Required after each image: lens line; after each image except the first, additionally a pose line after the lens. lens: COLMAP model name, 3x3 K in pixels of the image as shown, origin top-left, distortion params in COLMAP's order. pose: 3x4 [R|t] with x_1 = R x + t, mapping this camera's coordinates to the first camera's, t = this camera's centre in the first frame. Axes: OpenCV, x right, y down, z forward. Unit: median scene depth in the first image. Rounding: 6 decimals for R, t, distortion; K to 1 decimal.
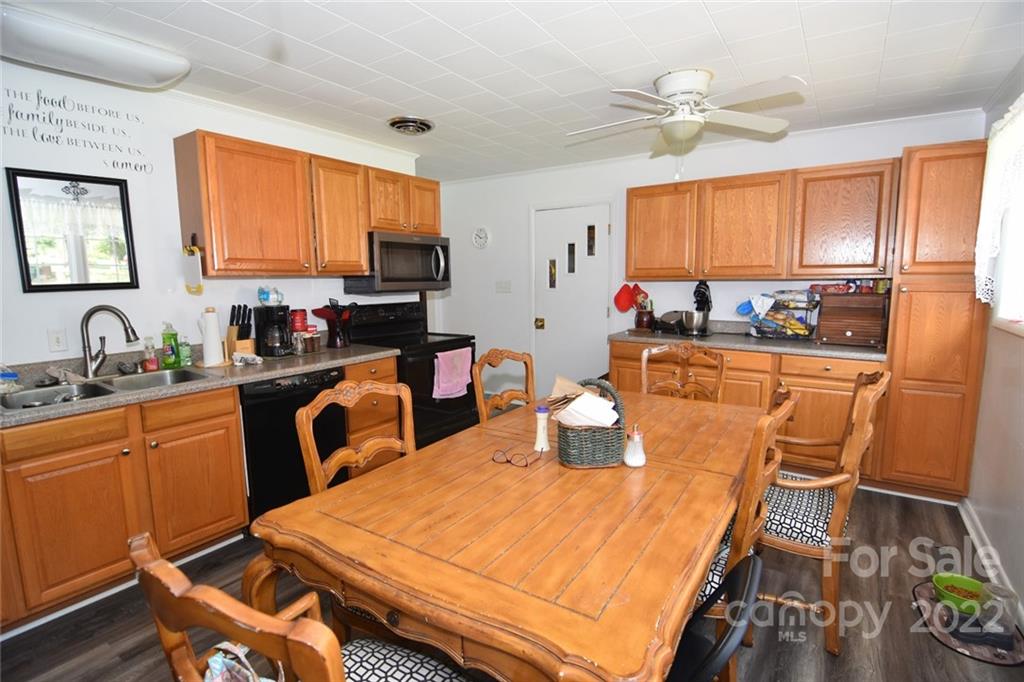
lens RADIAL K [[494.7, 0, 511.5], [0, 494.7, 341.6], [0, 0, 1]] dist [-0.013282, -0.005836]
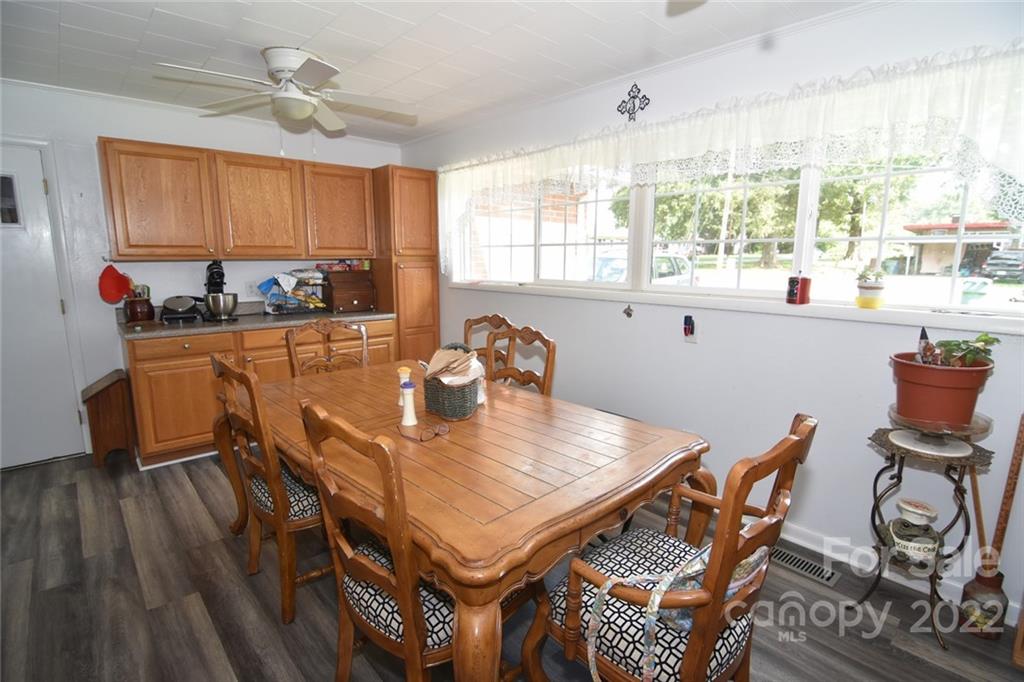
lens RADIAL K [[494.7, 0, 529.4], [0, 494.7, 343.1], [0, 0, 1]] dist [-0.013282, -0.005836]
pose [[0.209124, -0.157526, 0.965118, -0.461077], [0.116666, 0.983910, 0.135313, -0.031941], [-0.970905, 0.084300, 0.224137, 0.276498]]
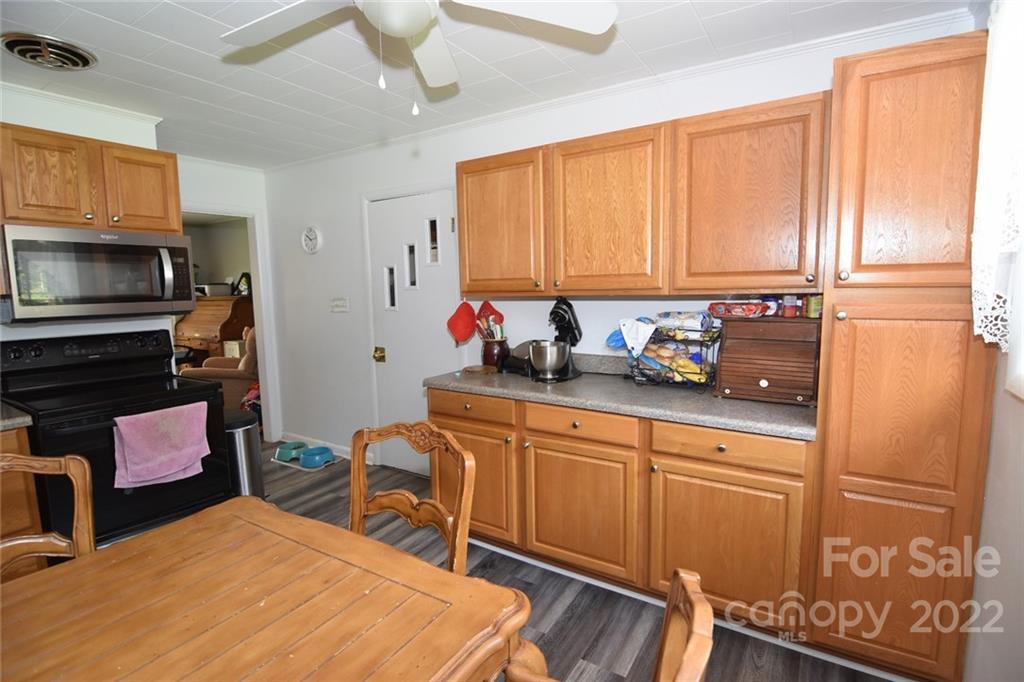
lens RADIAL K [[494.7, 0, 512.1], [0, 494.7, 342.1], [0, 0, 1]] dist [-0.013282, -0.005836]
pose [[0.999545, -0.008975, 0.028804, 0.346478], [0.009550, 0.999757, -0.019871, -0.057248], [-0.028619, 0.020137, 0.999388, 0.382419]]
